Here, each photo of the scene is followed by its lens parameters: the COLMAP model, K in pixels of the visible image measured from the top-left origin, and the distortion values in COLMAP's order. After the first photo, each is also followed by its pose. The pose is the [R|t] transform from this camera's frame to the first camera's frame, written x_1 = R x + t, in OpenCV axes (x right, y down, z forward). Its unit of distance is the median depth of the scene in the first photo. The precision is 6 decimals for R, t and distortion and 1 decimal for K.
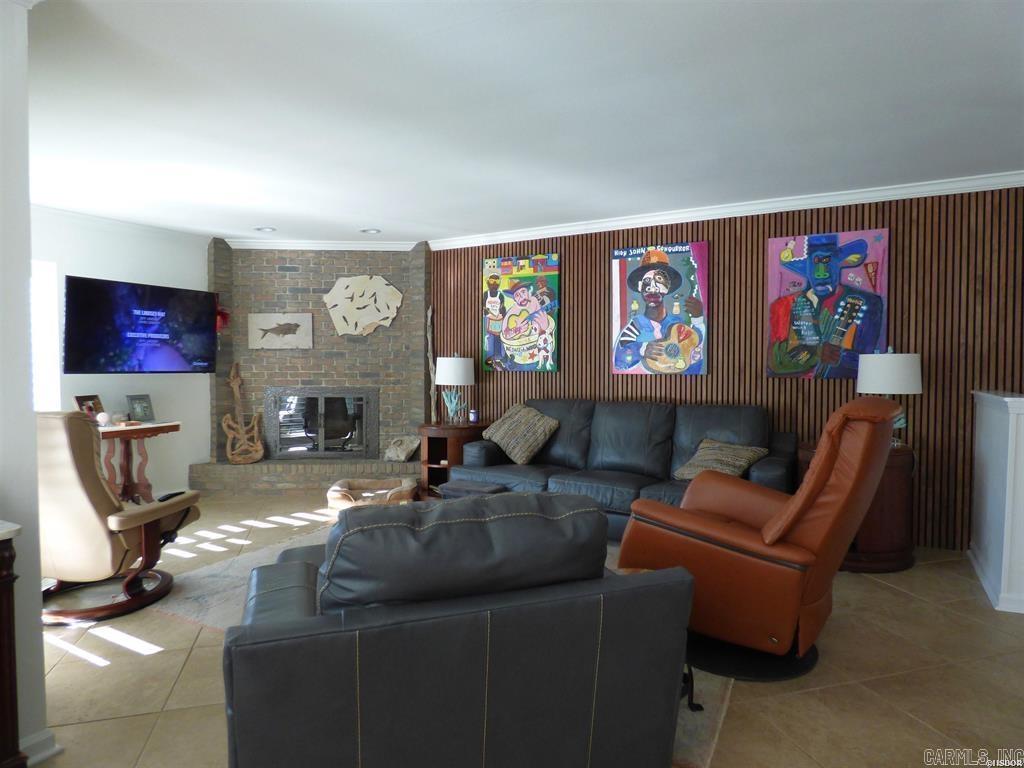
lens RADIAL K [[618.7, 0, 512.5], [0, 618.7, 385.6], [0, 0, 1]] dist [-0.017893, 0.002107]
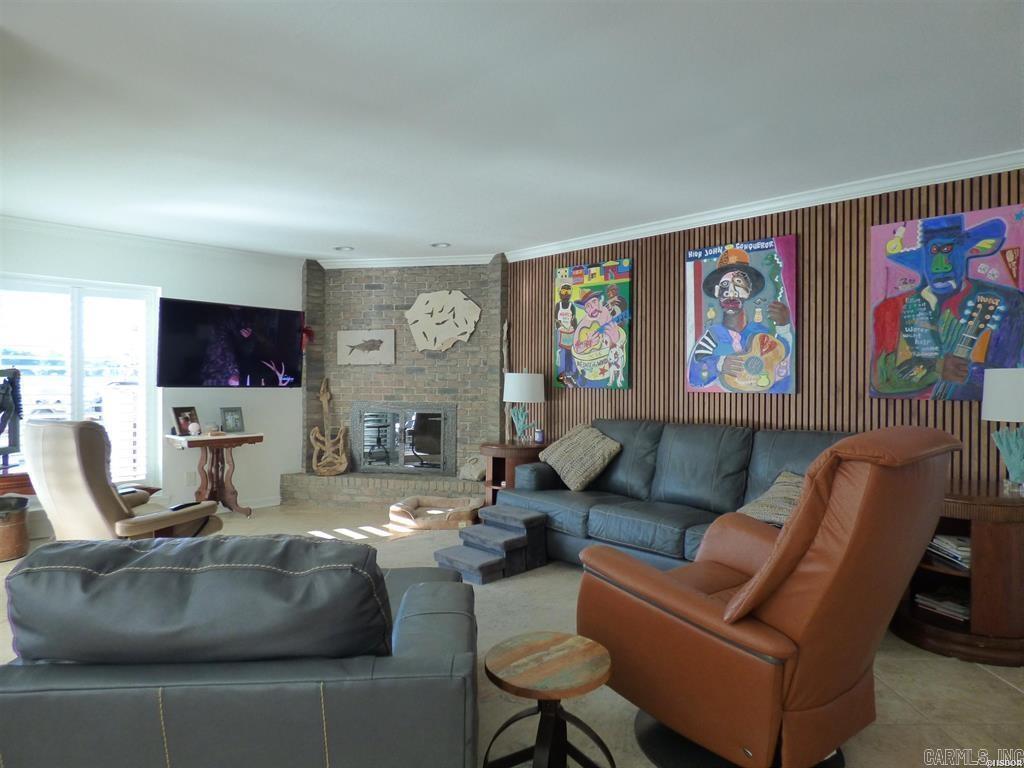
lens RADIAL K [[618.7, 0, 511.4], [0, 618.7, 385.8], [0, 0, 1]] dist [-0.017893, 0.002107]
pose [[0.964180, 0.006683, -0.265165, 0.155364], [-0.013803, 0.999592, -0.024996, -0.002314], [0.264890, 0.027760, 0.963879, 0.091188]]
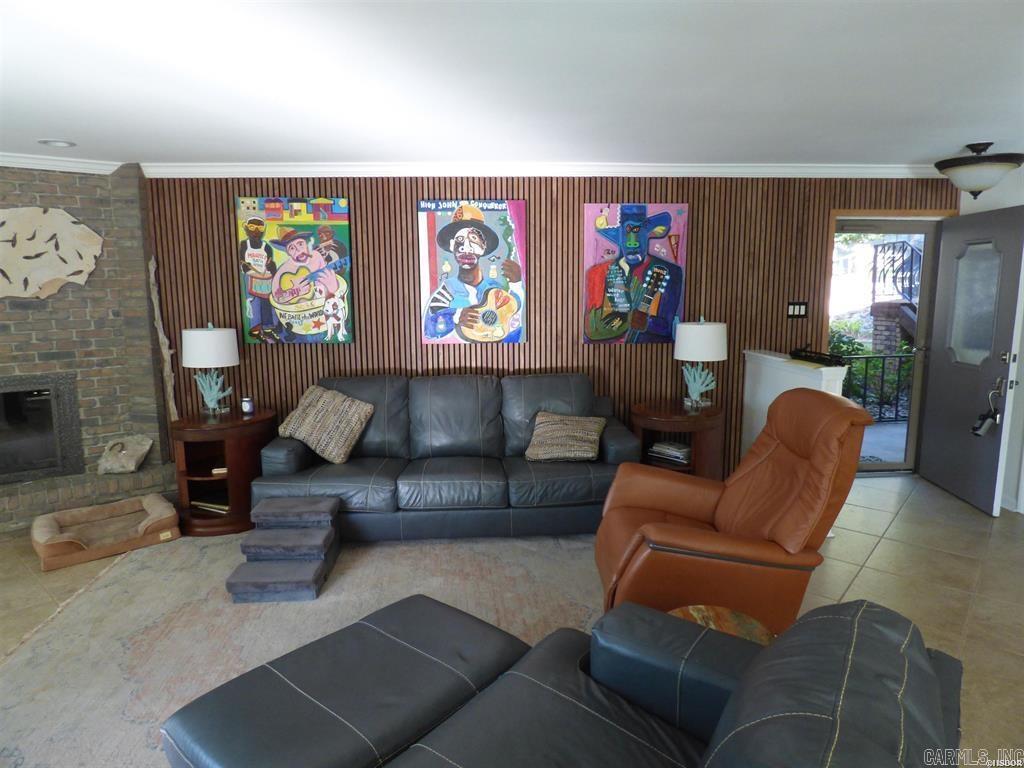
lens RADIAL K [[618.7, 0, 508.1], [0, 618.7, 381.0], [0, 0, 1]] dist [-0.017893, 0.002107]
pose [[0.841004, -0.086897, 0.534005, -0.213594], [0.027893, 0.992669, 0.117606, -0.067377], [-0.540310, -0.084013, 0.837262, 0.189906]]
